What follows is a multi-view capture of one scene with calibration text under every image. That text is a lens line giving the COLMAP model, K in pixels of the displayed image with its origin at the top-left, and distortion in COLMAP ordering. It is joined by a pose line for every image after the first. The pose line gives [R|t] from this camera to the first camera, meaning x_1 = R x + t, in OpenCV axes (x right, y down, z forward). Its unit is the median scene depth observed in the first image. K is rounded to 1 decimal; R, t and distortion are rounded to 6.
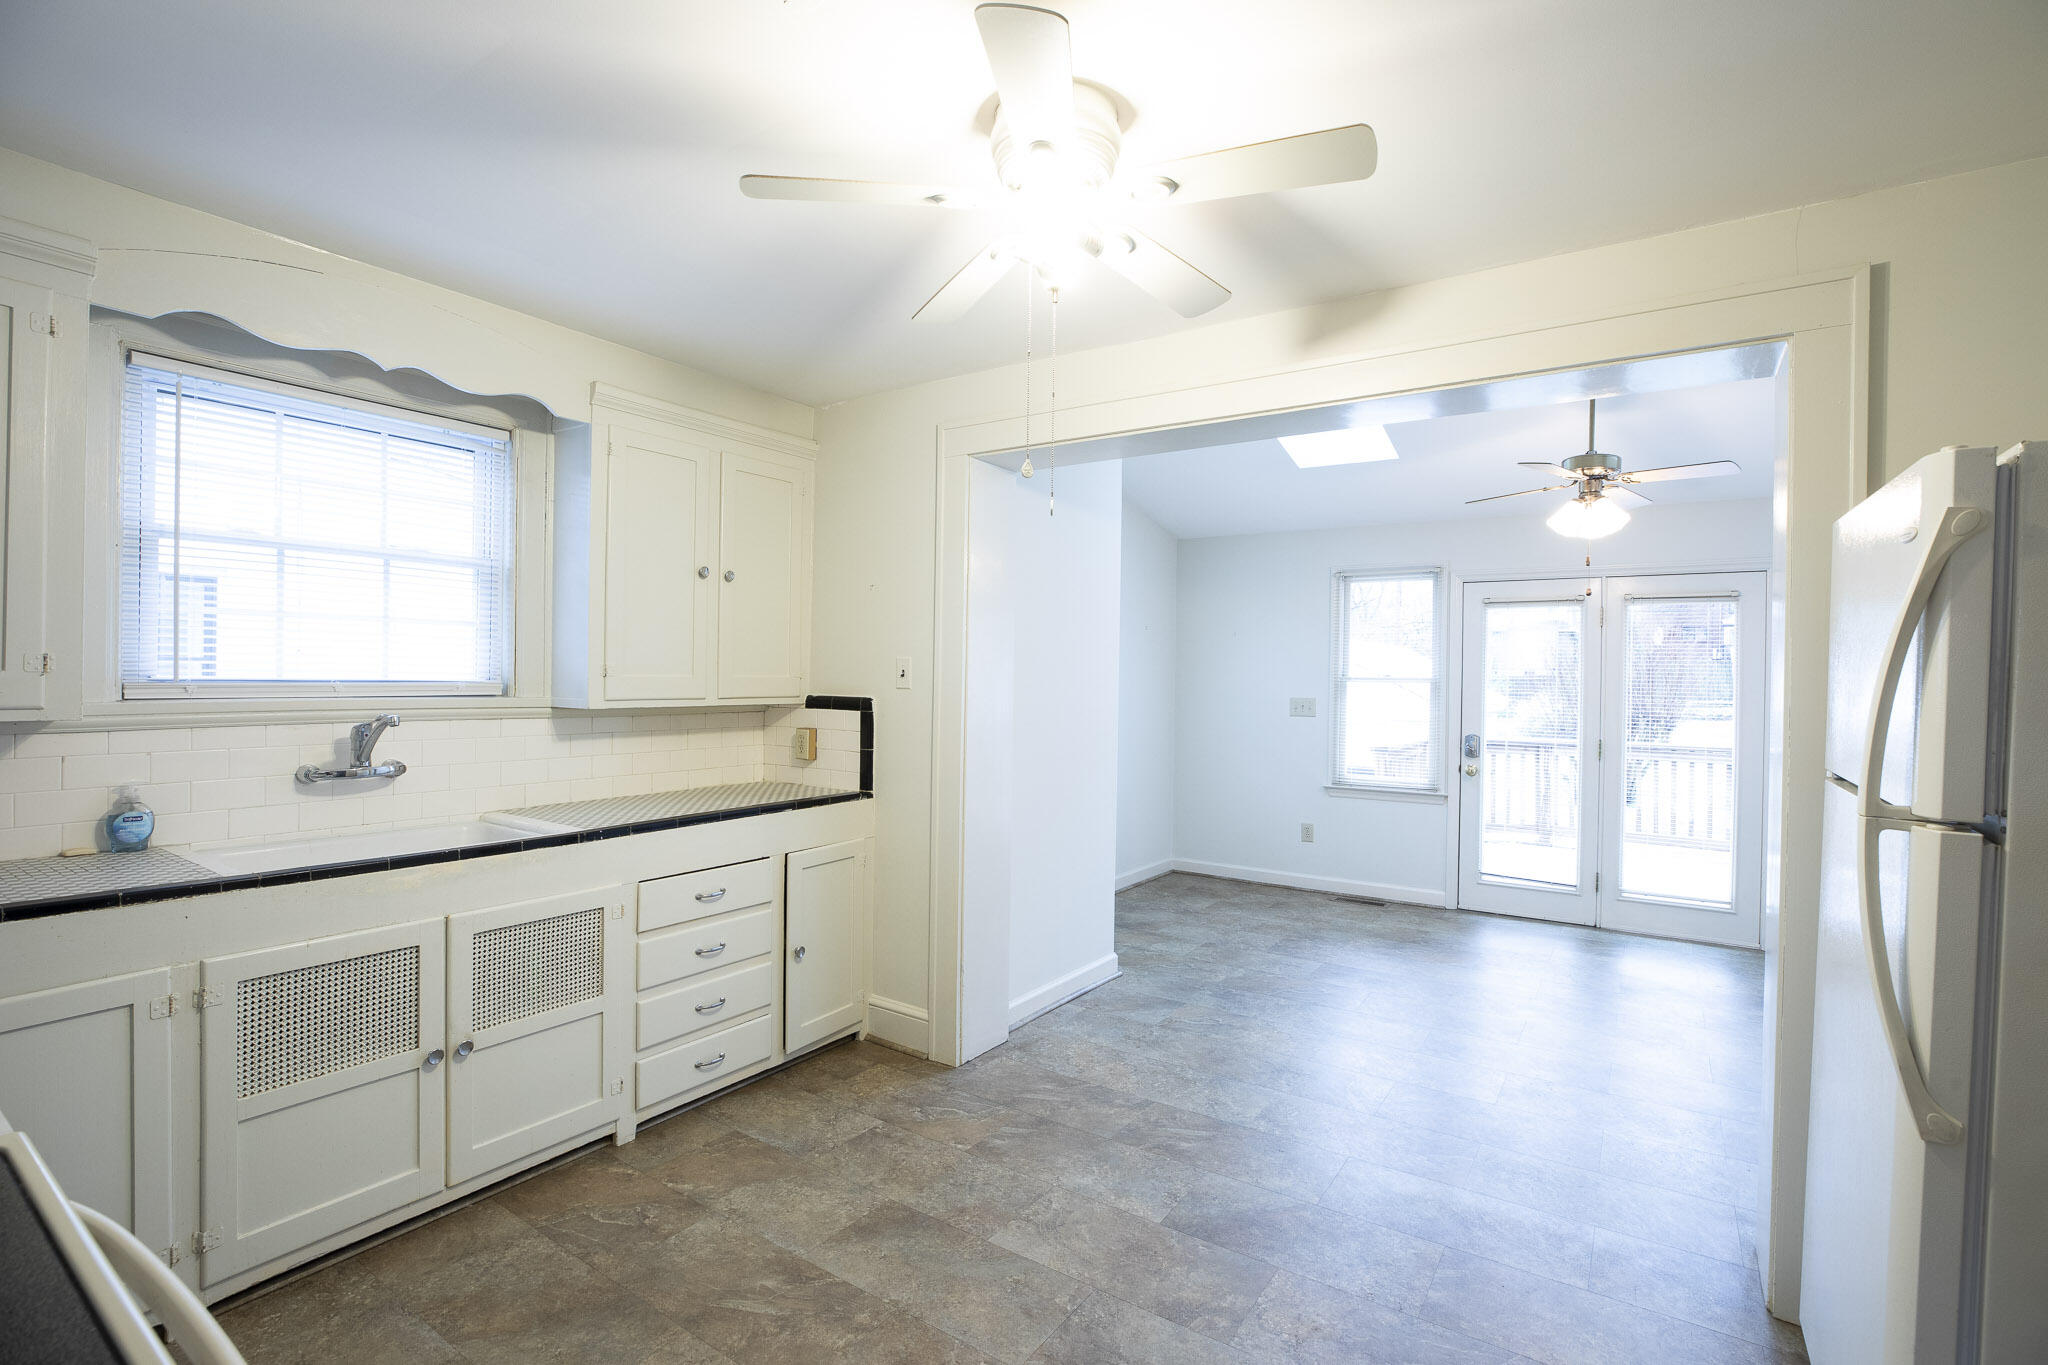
lens RADIAL K [[937.5, 0, 1028.8], [0, 937.5, 681.3], [0, 0, 1]] dist [-0.043510, 0.013325]
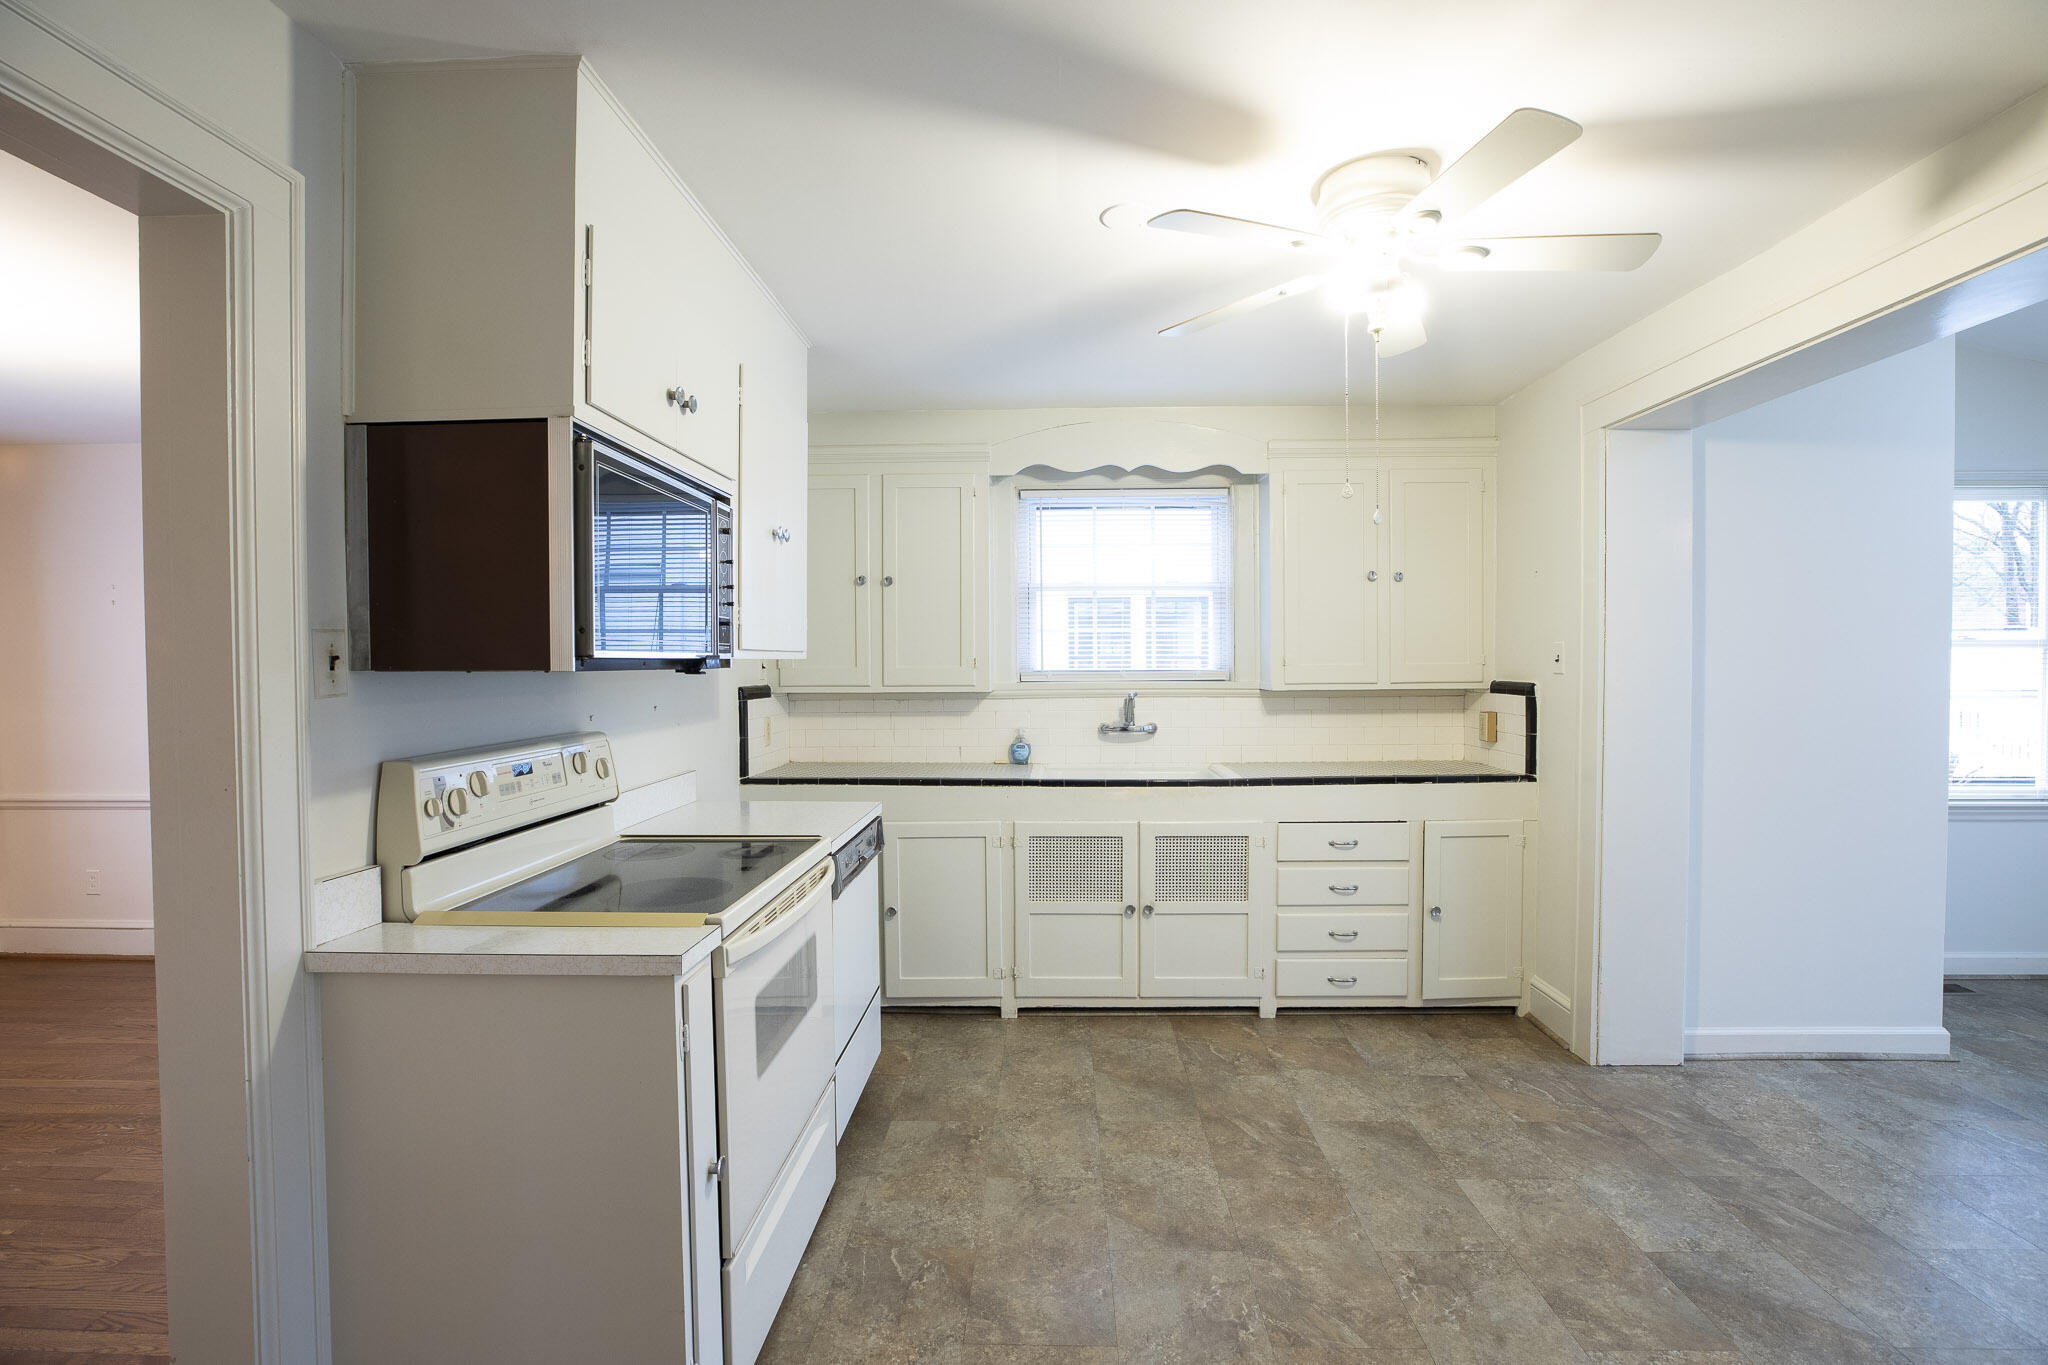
lens RADIAL K [[937.5, 0, 1028.8], [0, 937.5, 681.3], [0, 0, 1]] dist [-0.043510, 0.013325]
pose [[0.536079, 0.001492, -0.844167, 0.378925], [0.009251, 0.999928, 0.007642, 0.002902], [0.844117, -0.011906, 0.536027, 0.000384]]
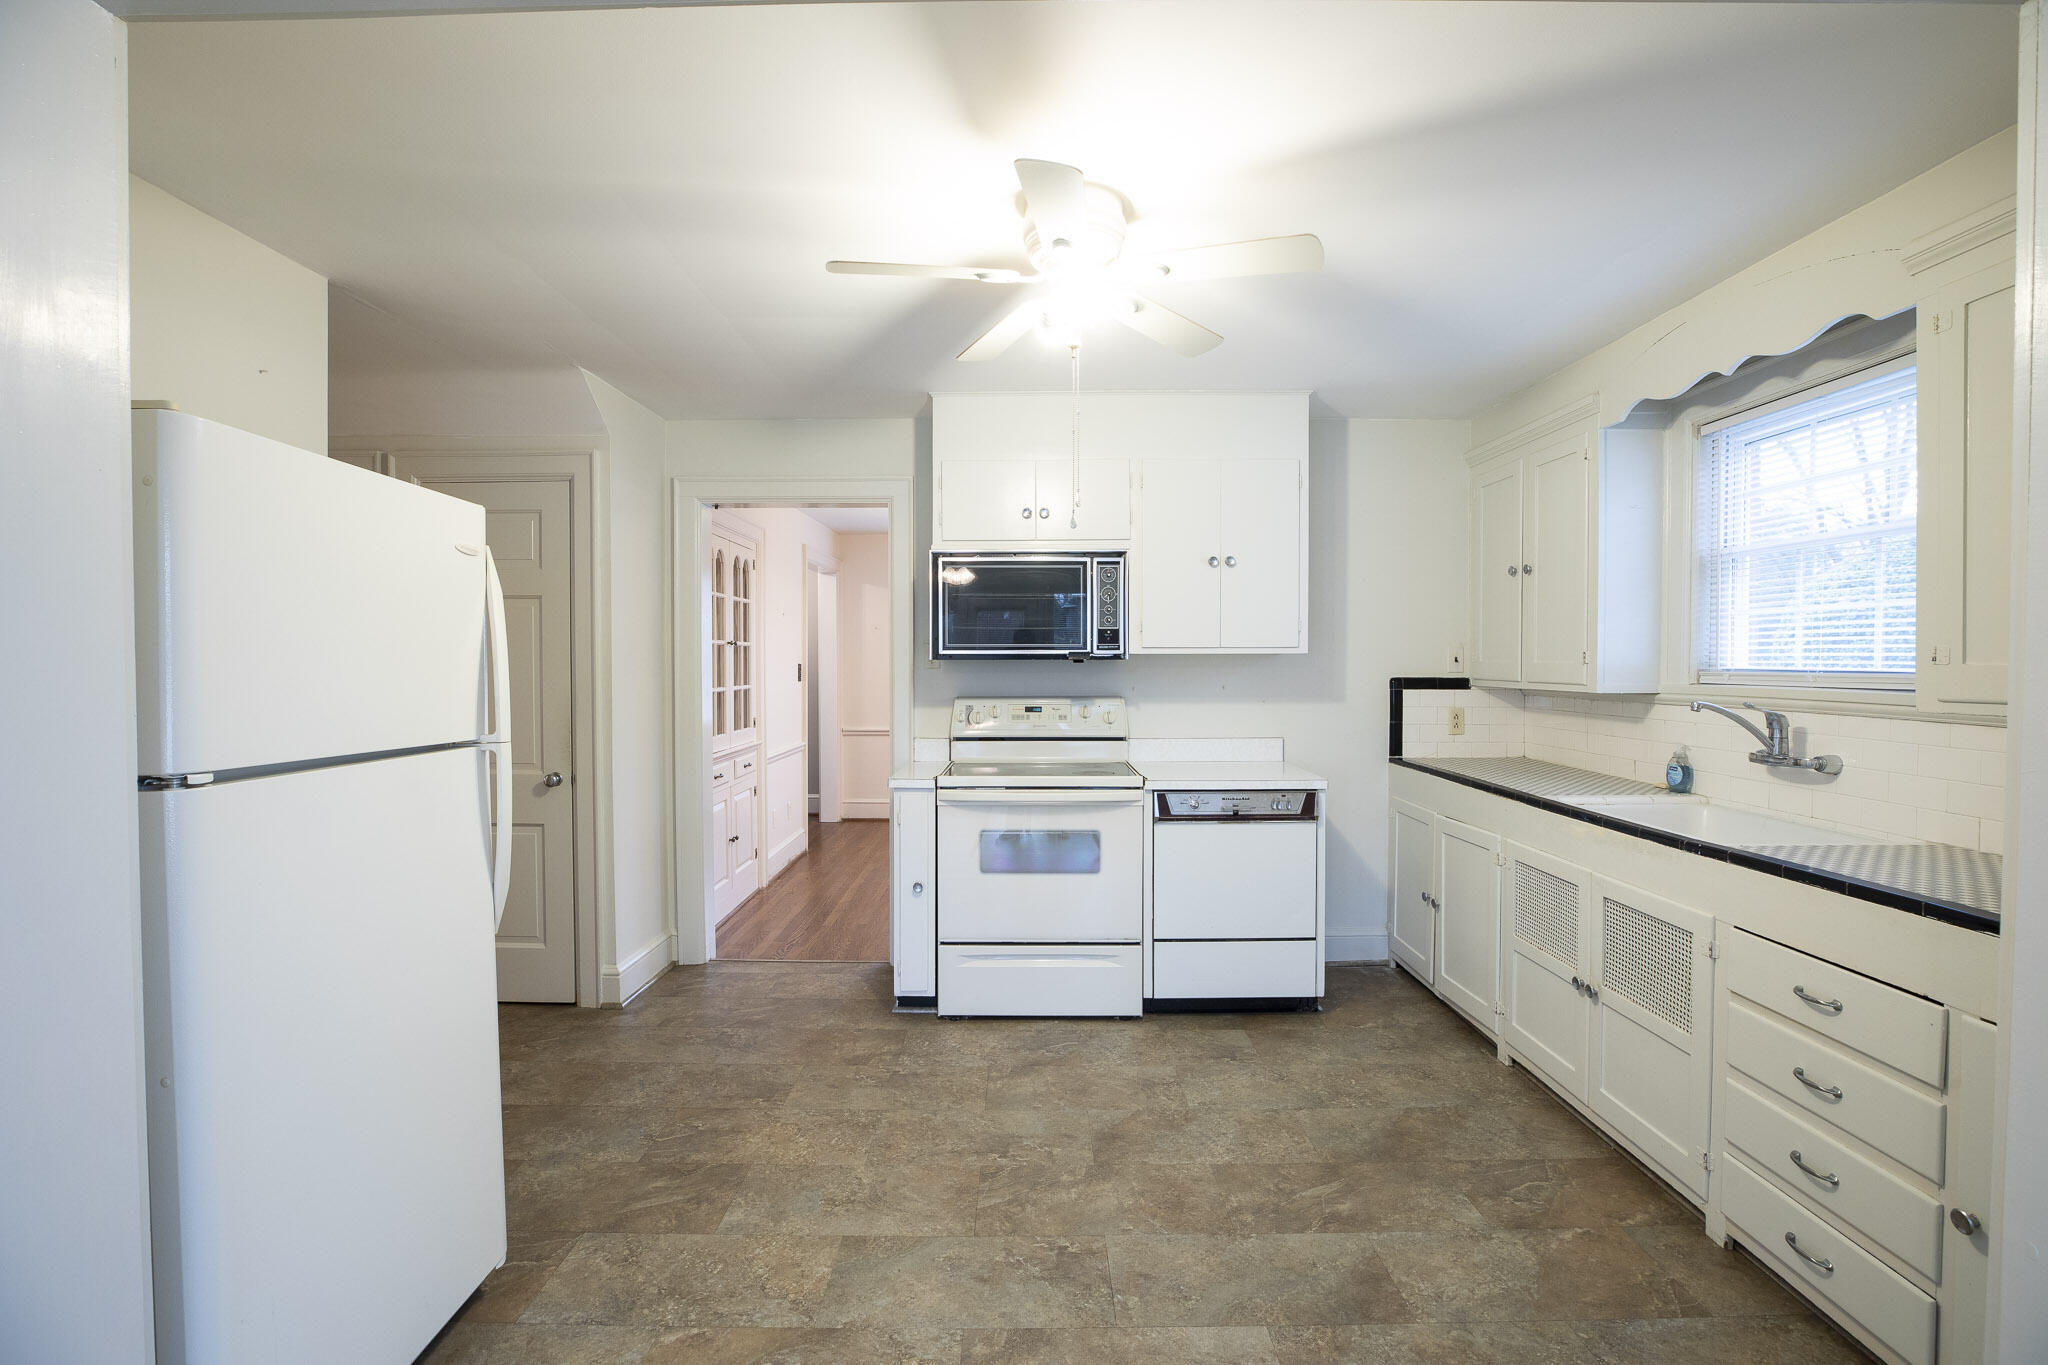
lens RADIAL K [[937.5, 0, 1028.8], [0, 937.5, 681.3], [0, 0, 1]] dist [-0.043510, 0.013325]
pose [[-0.827606, -0.000444, -0.561309, 0.381042], [-0.013363, 0.999732, 0.018911, 0.002644], [0.561150, 0.023152, -0.827390, 0.982103]]
